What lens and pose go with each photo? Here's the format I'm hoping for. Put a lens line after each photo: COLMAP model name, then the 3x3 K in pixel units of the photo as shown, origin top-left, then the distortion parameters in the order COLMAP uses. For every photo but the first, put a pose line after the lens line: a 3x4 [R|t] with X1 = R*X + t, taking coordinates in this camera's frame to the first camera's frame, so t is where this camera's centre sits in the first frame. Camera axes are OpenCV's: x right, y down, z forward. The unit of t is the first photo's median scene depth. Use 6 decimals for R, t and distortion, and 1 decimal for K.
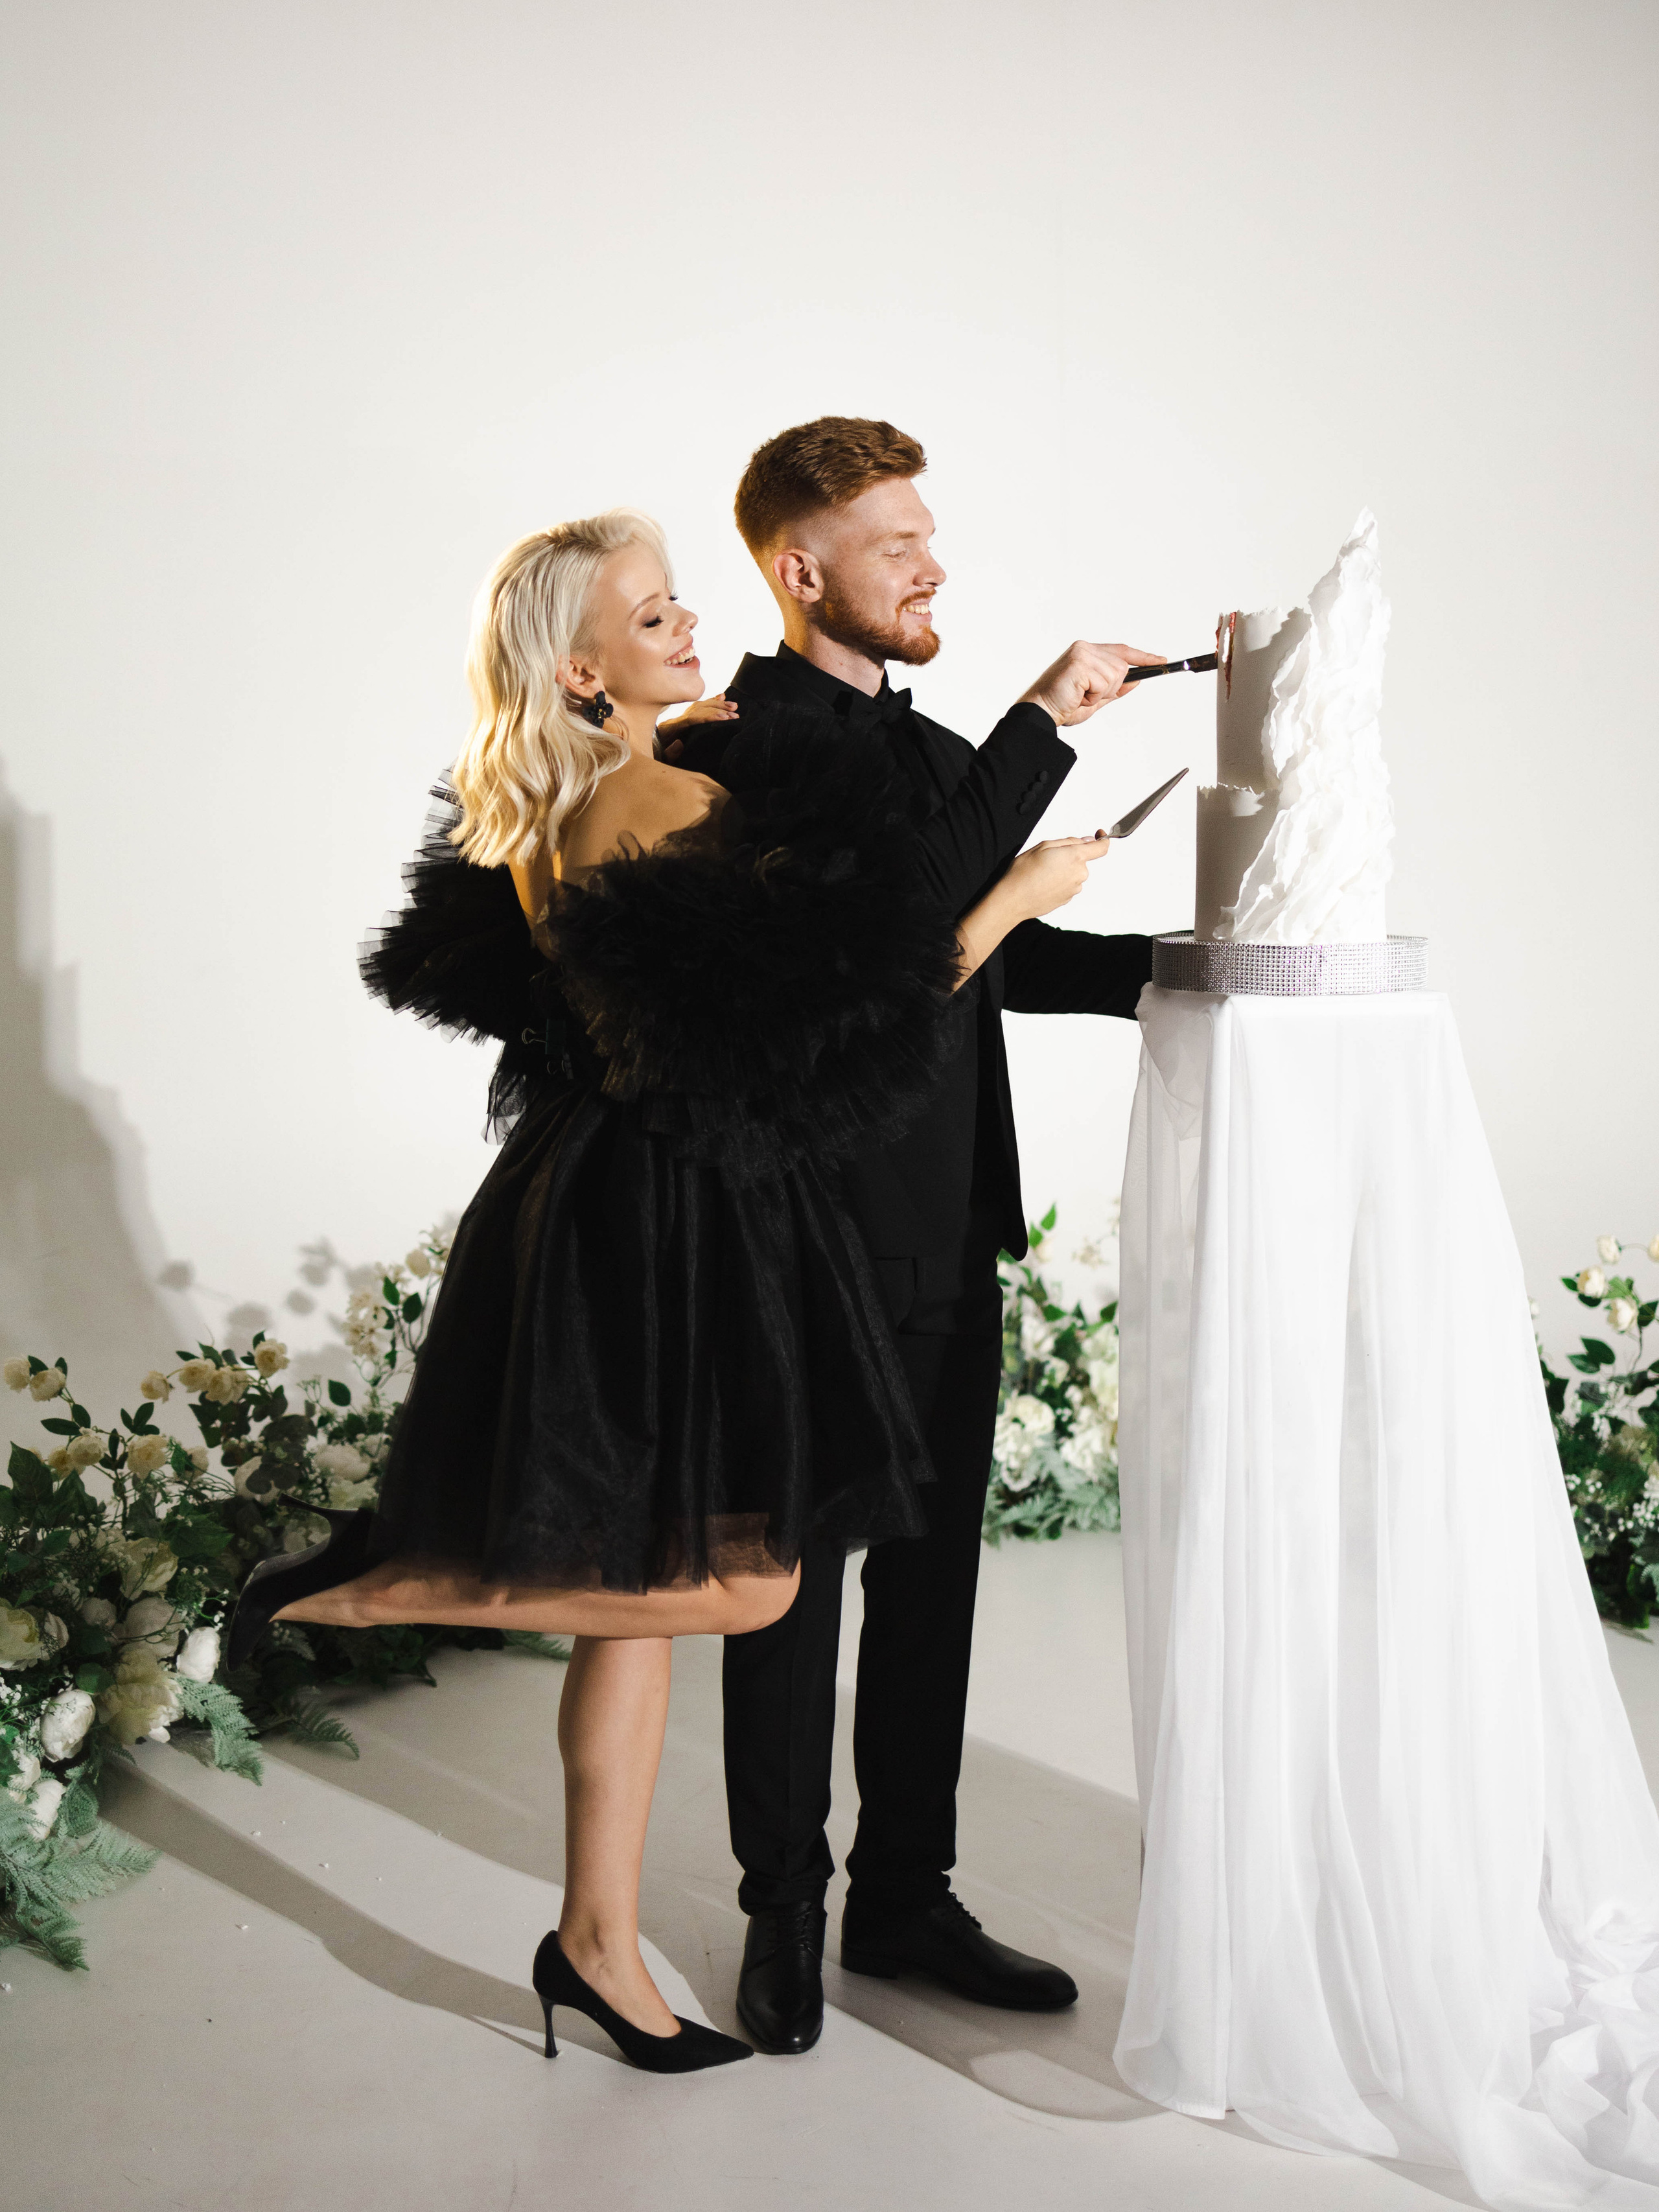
lens RADIAL K [[2492.3, 0, 837.7], [0, 2492.3, 987.9], [0, 0, 1]] dist [0.005422, -0.025021]
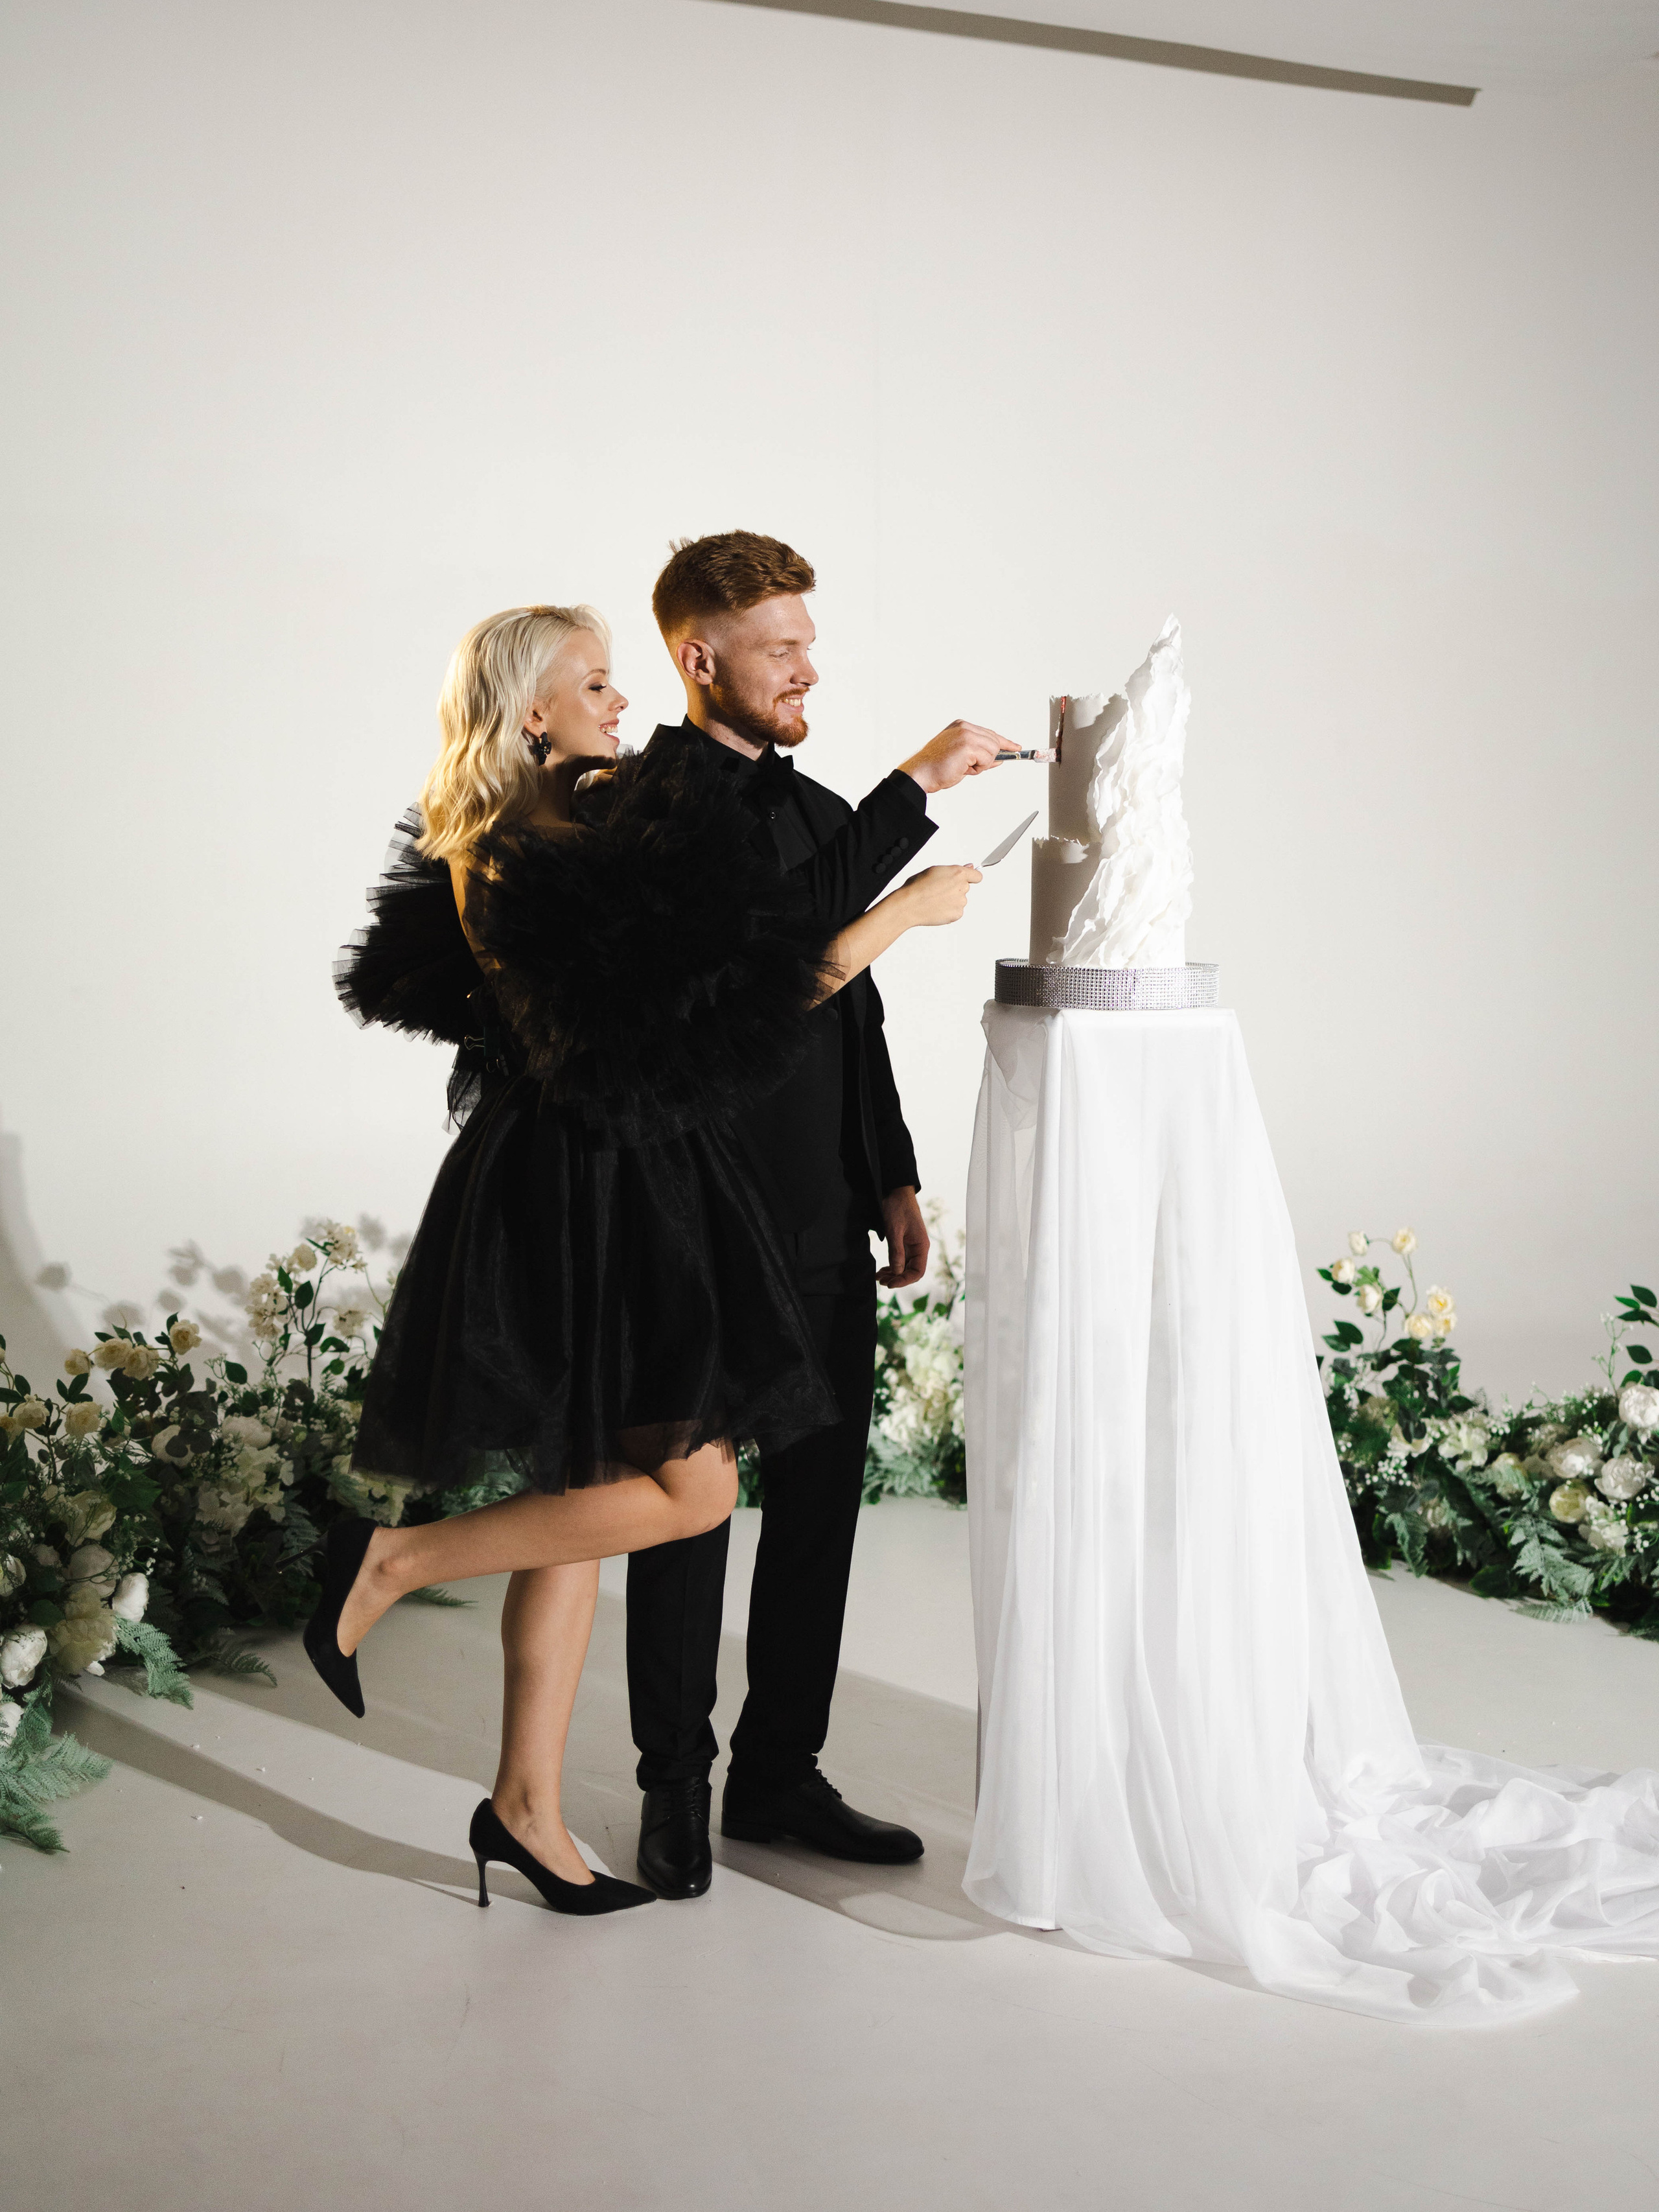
lens RADIAL K [[2492.3, 0, 837.7], [0, 2492.3, 987.9], [0, 0, 1]] dist [0.005422, -0.025021]
pose [[0.995332, 0.008928, 0.096094, -0.059347], [-0.007417, 0.999843, -0.016069, 0.010995], [-0.096222, 0.015281, 0.995243, -0.177313]]
